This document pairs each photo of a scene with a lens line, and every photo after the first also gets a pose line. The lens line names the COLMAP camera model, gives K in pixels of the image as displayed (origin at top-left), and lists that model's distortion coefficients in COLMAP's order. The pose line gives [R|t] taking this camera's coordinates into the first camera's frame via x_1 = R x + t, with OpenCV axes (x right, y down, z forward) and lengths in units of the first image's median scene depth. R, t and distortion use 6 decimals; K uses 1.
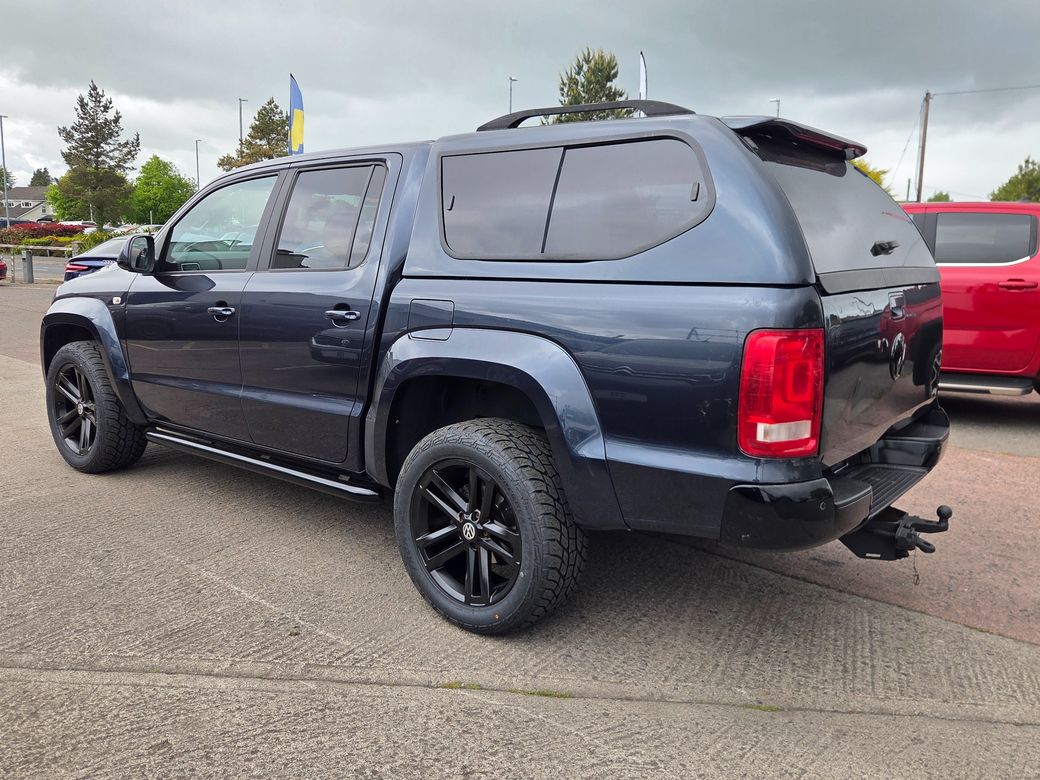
lens RADIAL K [[806.6, 0, 516.1], [0, 806.6, 391.3], [0, 0, 1]] dist [0.075610, -0.063976]
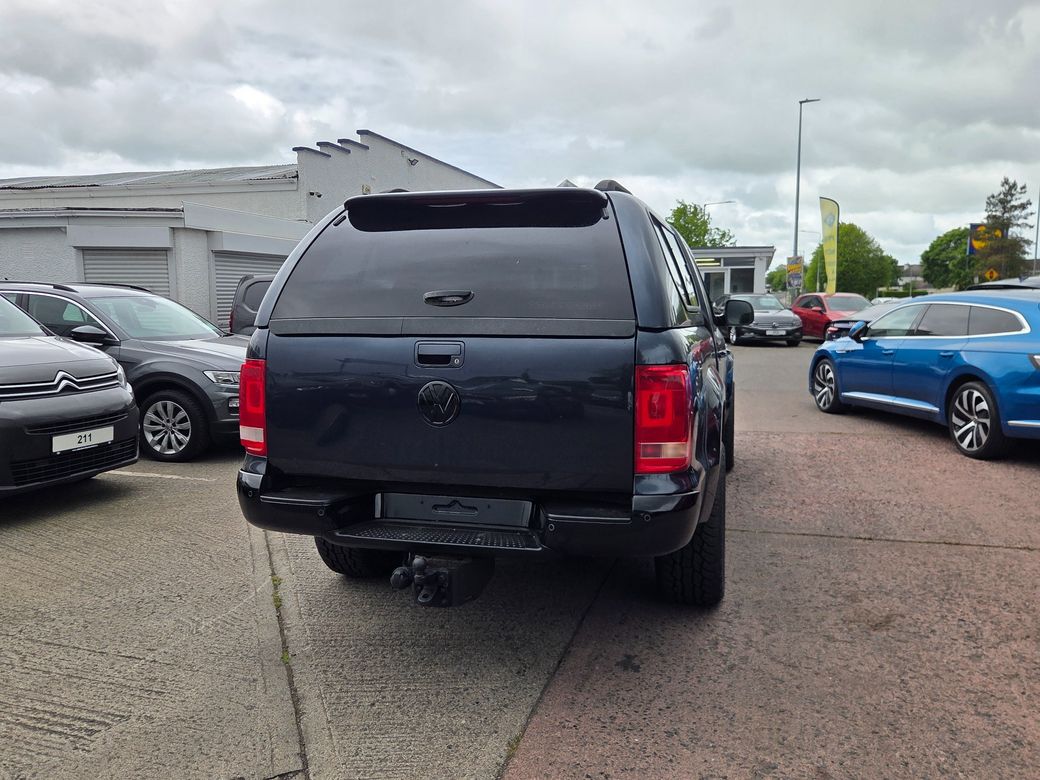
lens RADIAL K [[806.6, 0, 516.1], [0, 806.6, 391.3], [0, 0, 1]] dist [0.075610, -0.063976]
pose [[0.411503, 0.078216, -0.908046, 1.385825], [-0.151609, 0.988304, 0.016423, -0.083025], [0.898710, 0.130910, 0.418549, 0.656235]]
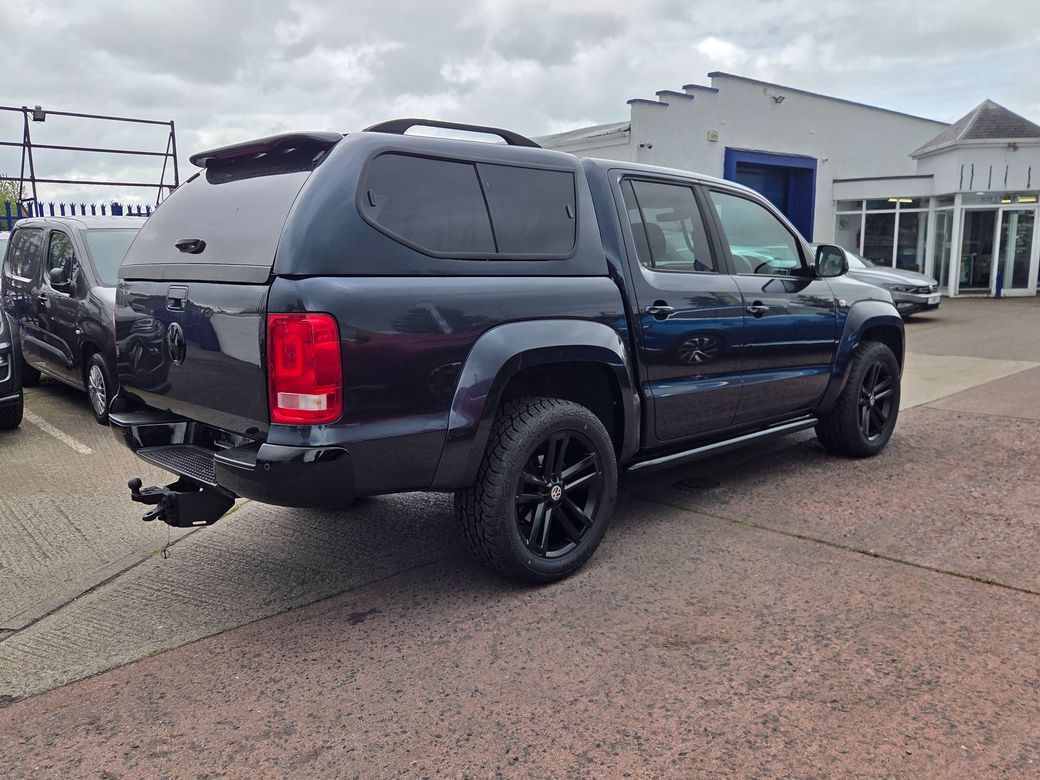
lens RADIAL K [[806.6, 0, 516.1], [0, 806.6, 391.3], [0, 0, 1]] dist [0.075610, -0.063976]
pose [[-0.112523, 0.141773, -0.983483, 1.483030], [-0.168685, 0.972677, 0.159514, -0.224580], [0.979226, 0.183848, -0.085533, 1.527285]]
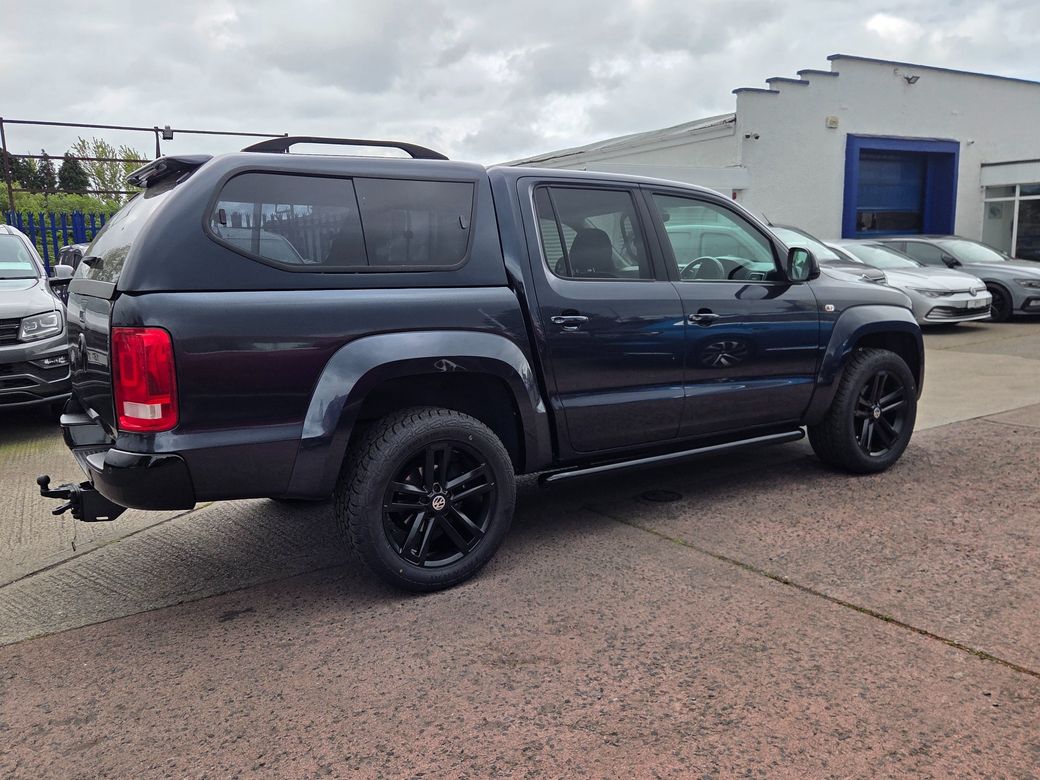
lens RADIAL K [[806.6, 0, 516.1], [0, 806.6, 391.3], [0, 0, 1]] dist [0.075610, -0.063976]
pose [[-0.290334, 0.142816, -0.946208, 1.404773], [-0.151040, 0.969566, 0.192687, -0.305463], [0.944930, 0.198859, -0.259927, 1.889307]]
